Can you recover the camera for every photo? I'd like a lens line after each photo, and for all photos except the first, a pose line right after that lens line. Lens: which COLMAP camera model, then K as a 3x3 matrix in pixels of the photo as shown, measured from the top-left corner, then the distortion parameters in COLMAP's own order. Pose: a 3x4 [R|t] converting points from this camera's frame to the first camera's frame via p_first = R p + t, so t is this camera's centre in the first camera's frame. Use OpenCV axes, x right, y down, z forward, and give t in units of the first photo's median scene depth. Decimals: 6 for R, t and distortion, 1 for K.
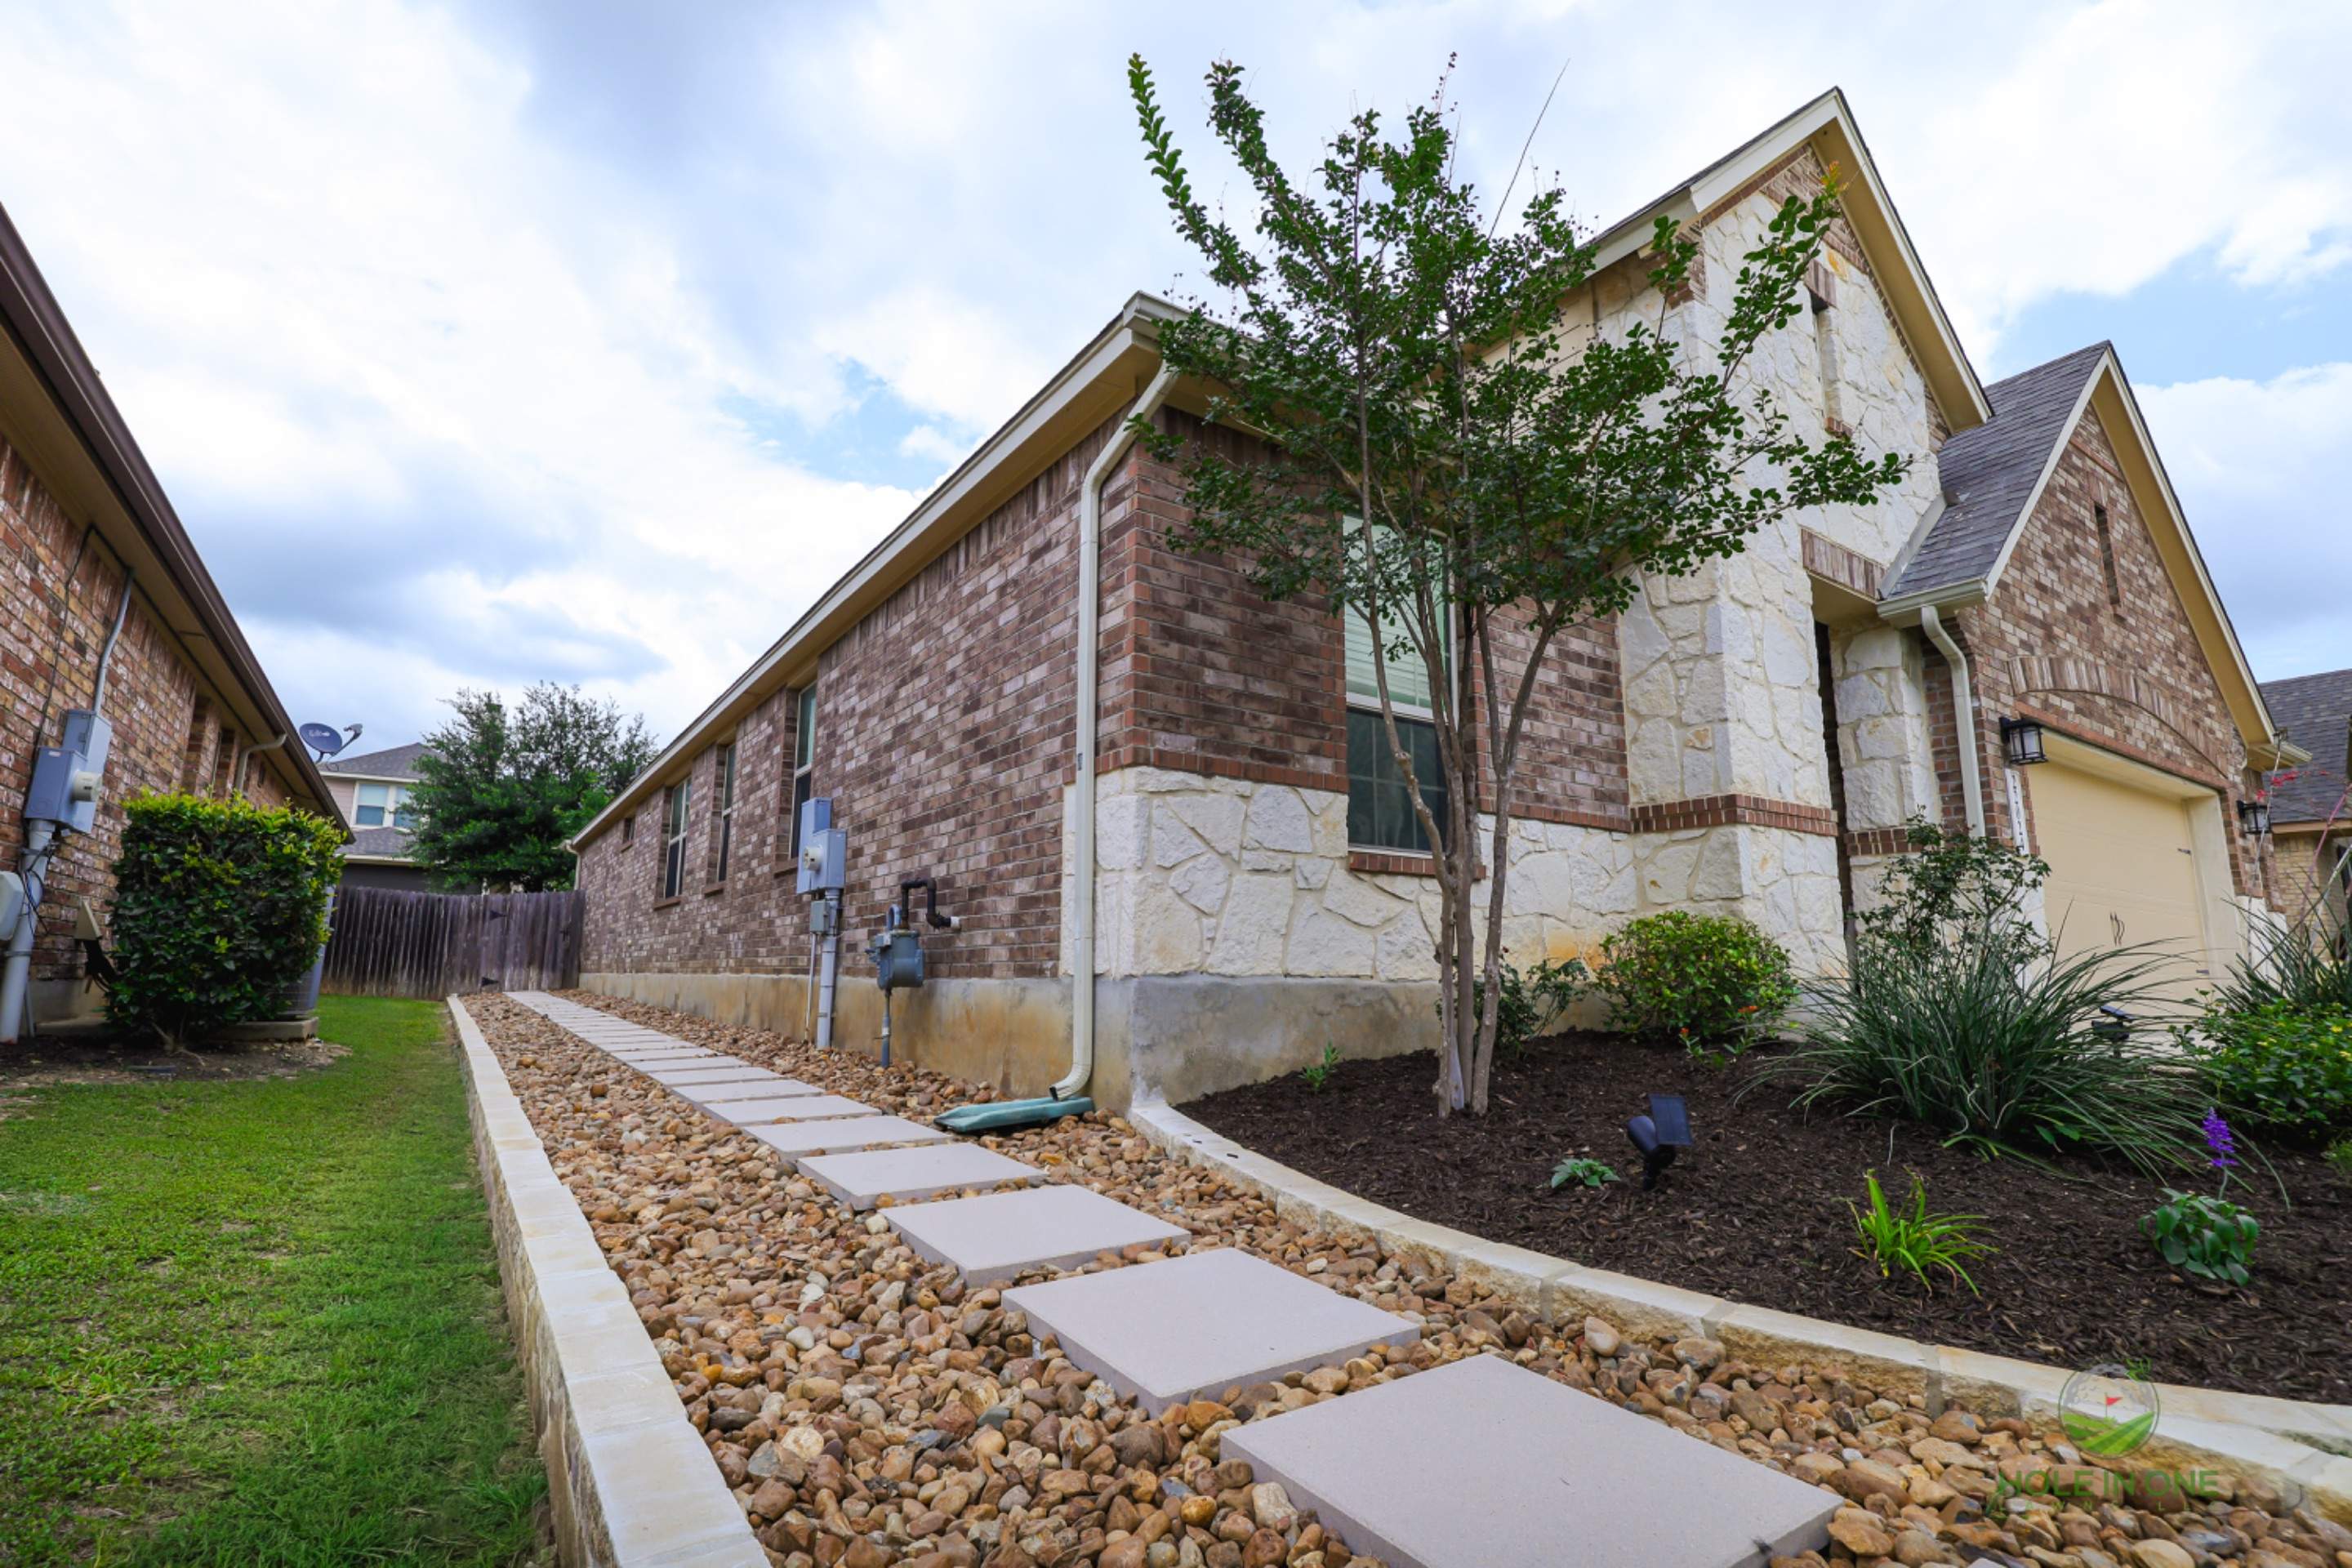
lens RADIAL K [[1028.9, 0, 1148.6], [0, 1028.9, 780.8], [0, 0, 1]] dist [-0.001462, 0.000948]
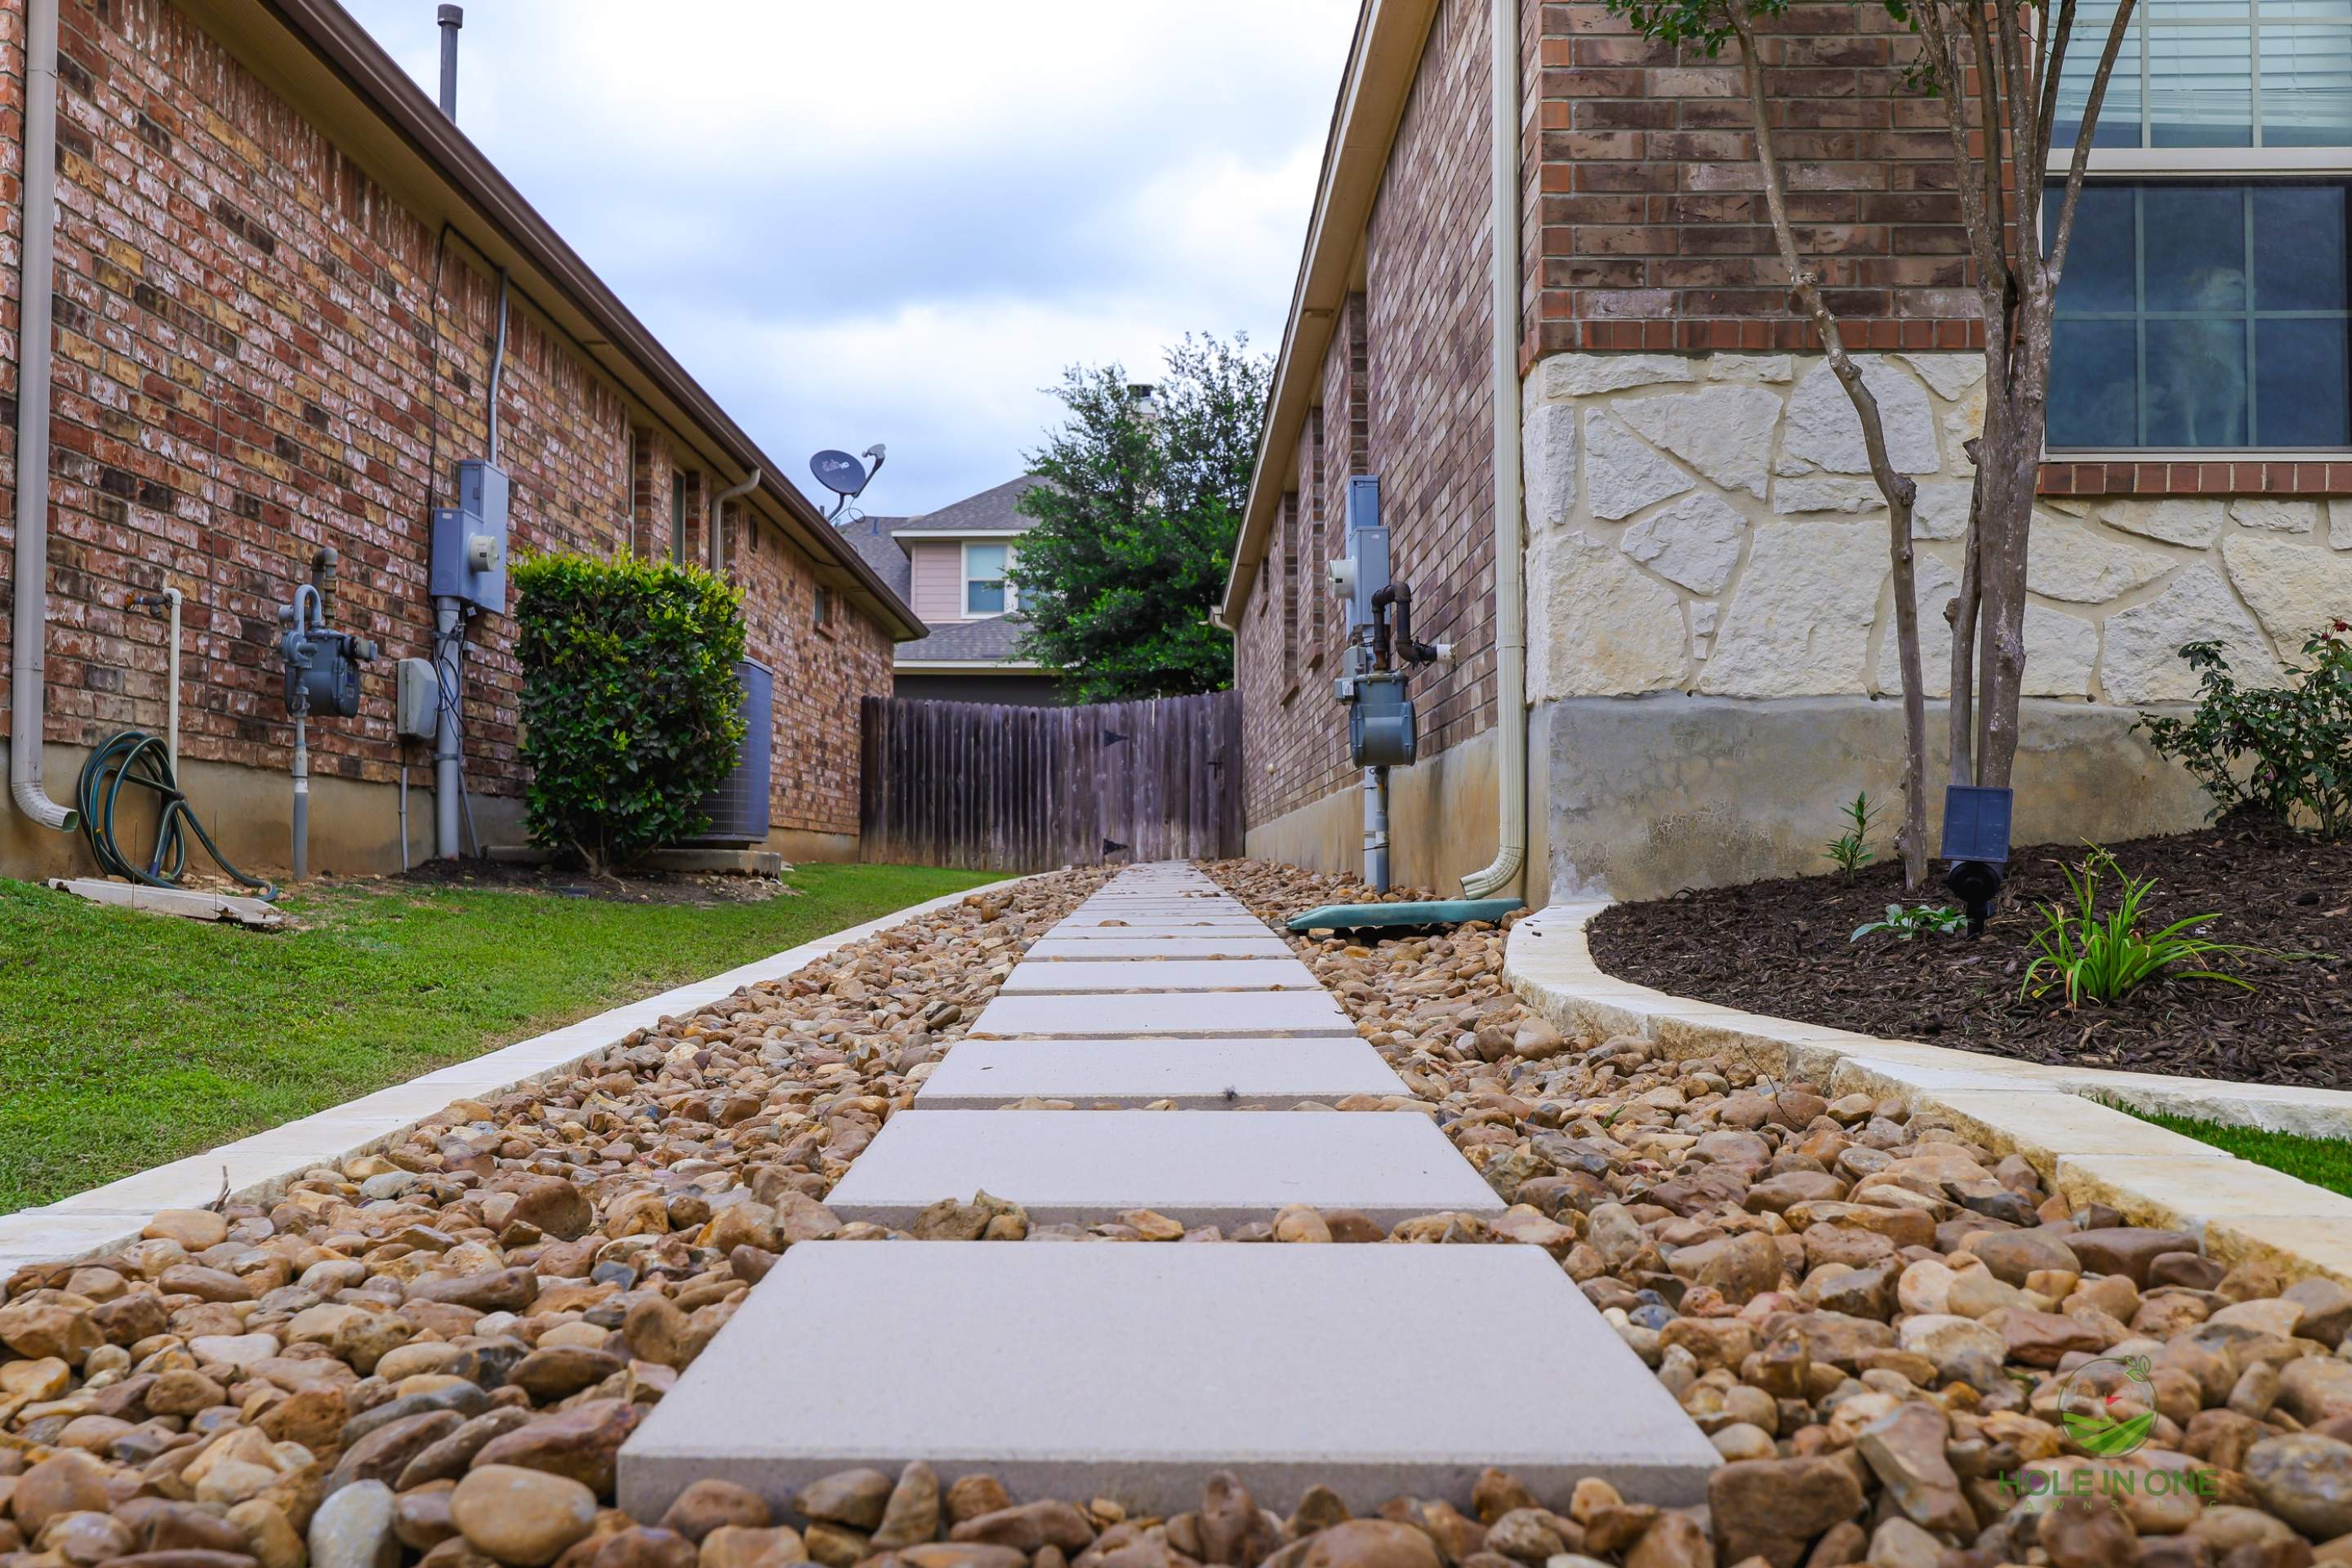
lens RADIAL K [[2221.8, 0, 1168.3], [0, 2221.8, 723.7], [0, 0, 1]] dist [0.008930, 0.000000]
pose [[0.827919, -0.041931, -0.559278, 0.371754], [0.108353, 0.990373, 0.086147, 0.044710], [0.550281, -0.131922, 0.824492, -0.155345]]
